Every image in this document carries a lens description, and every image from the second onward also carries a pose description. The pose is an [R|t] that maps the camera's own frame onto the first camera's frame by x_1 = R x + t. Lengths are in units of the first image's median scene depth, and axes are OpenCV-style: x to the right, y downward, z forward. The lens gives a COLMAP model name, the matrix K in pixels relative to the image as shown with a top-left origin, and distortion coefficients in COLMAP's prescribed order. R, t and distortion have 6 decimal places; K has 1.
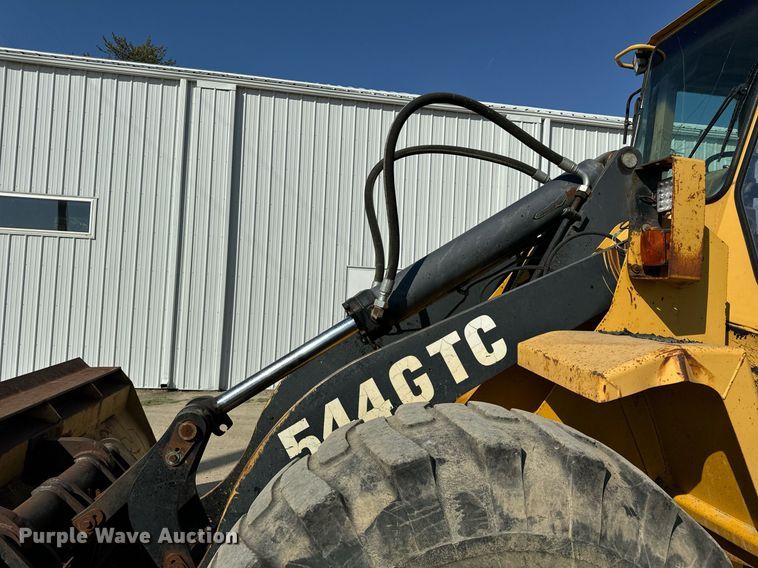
lens RADIAL K [[540.9, 0, 386.8], [0, 540.9, 288.4], [0, 0, 1]] dist [0.051831, -0.049801]
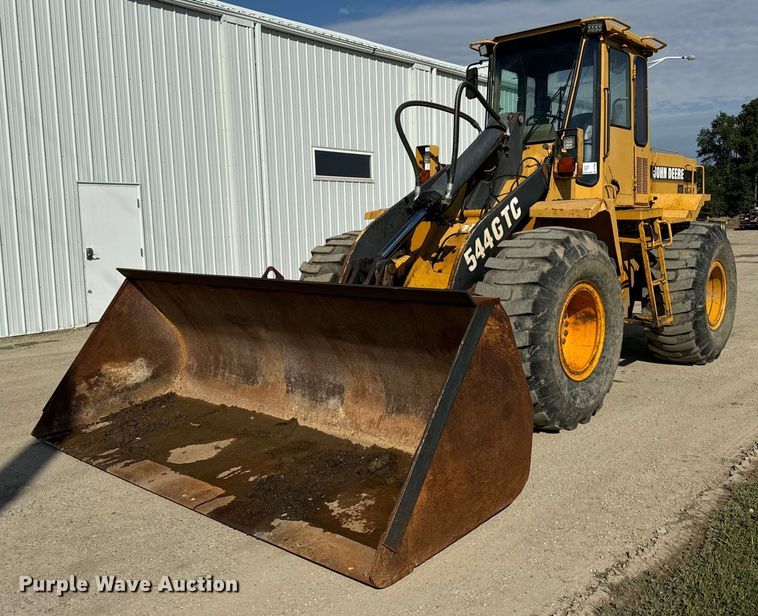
lens RADIAL K [[731.5, 0, 360.5], [0, 731.5, 317.9], [0, 0, 1]] dist [0.030133, 0.000000]
pose [[0.785367, -0.144693, 0.601883, -3.286219], [0.052695, 0.984396, 0.167891, -0.002701], [-0.616784, -0.100139, 0.780737, -1.525274]]
